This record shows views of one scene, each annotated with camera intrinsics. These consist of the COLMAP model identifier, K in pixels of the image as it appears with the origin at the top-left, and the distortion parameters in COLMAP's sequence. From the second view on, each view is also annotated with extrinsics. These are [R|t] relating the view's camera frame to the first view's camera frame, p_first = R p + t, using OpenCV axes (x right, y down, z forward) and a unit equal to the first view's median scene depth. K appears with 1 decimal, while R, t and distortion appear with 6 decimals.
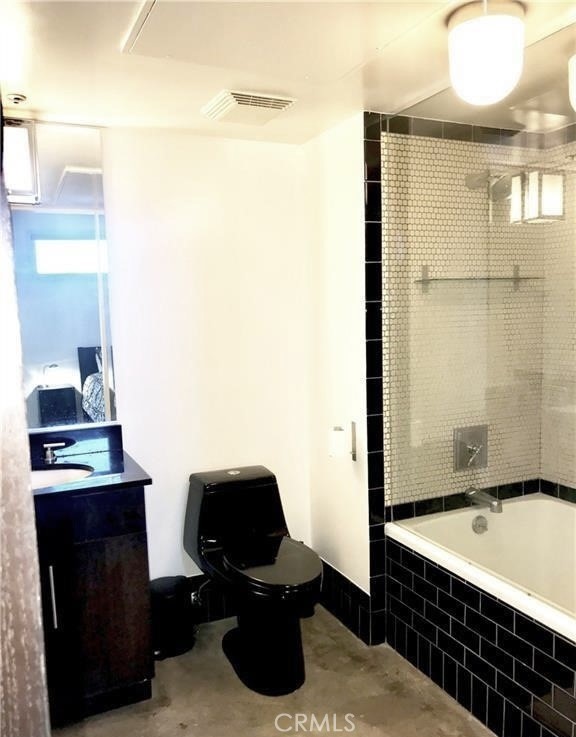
lens RADIAL K [[621.9, 0, 288.2], [0, 621.9, 370.5], [0, 0, 1]] dist [0.000896, -0.001013]
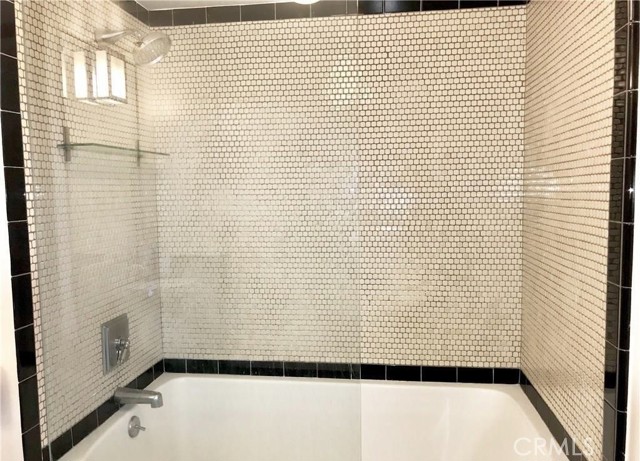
lens RADIAL K [[519.0, 0, 321.9], [0, 519.0, 230.1], [0, 0, 1]] dist [-0.006607, -0.007965]
pose [[0.522763, -0.041249, 0.851479, -0.177002], [0.074635, 0.997208, 0.002486, -0.014467], [-0.849205, 0.062251, 0.524382, 0.382477]]
